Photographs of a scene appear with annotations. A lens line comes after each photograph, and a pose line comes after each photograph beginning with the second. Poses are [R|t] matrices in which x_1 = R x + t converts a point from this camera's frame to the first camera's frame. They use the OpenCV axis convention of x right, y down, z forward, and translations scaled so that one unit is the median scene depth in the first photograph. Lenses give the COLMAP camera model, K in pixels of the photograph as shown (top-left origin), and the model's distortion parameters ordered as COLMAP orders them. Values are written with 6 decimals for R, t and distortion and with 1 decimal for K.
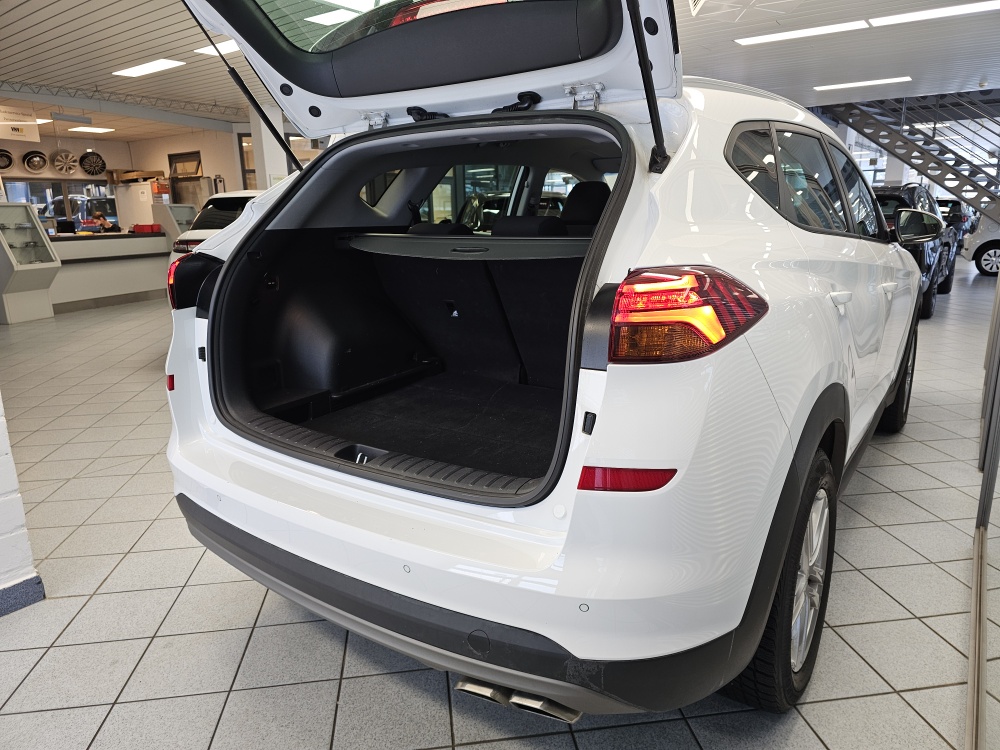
lens RADIAL K [[696.2, 0, 501.1], [0, 696.2, 368.7], [0, 0, 1]] dist [0.049523, -0.055421]
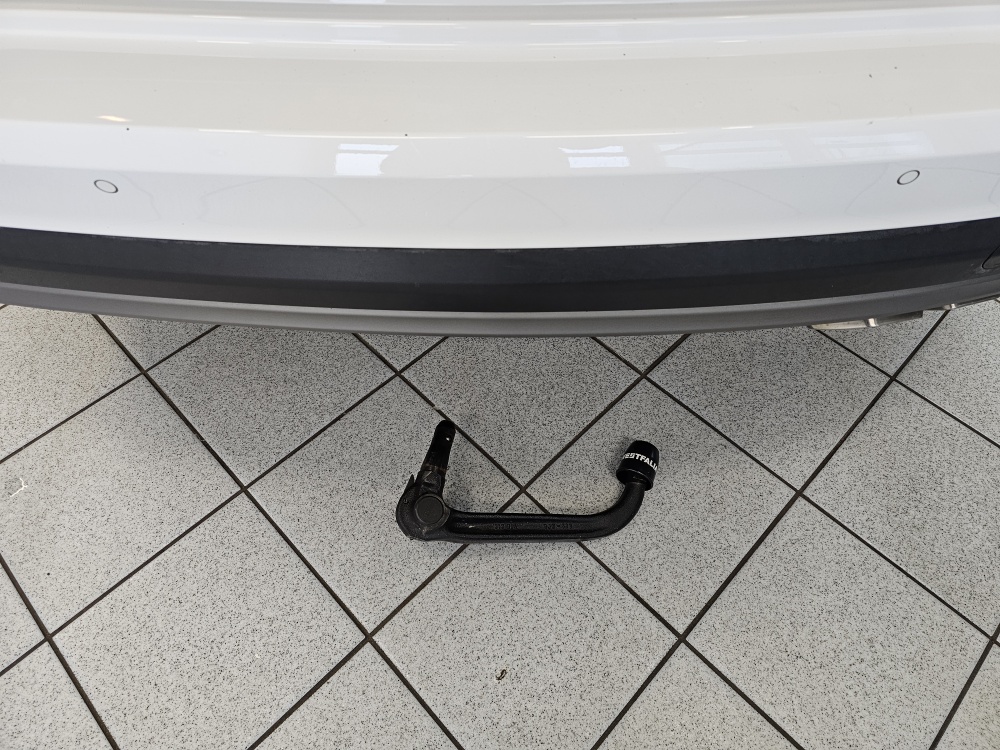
lens RADIAL K [[696.2, 0, 501.1], [0, 696.2, 368.7], [0, 0, 1]] dist [0.049523, -0.055421]
pose [[0.794826, -0.485167, 0.364505, -0.410790], [0.117014, 0.711925, 0.692438, 0.037745], [-0.595449, -0.507715, 0.622628, 0.634061]]
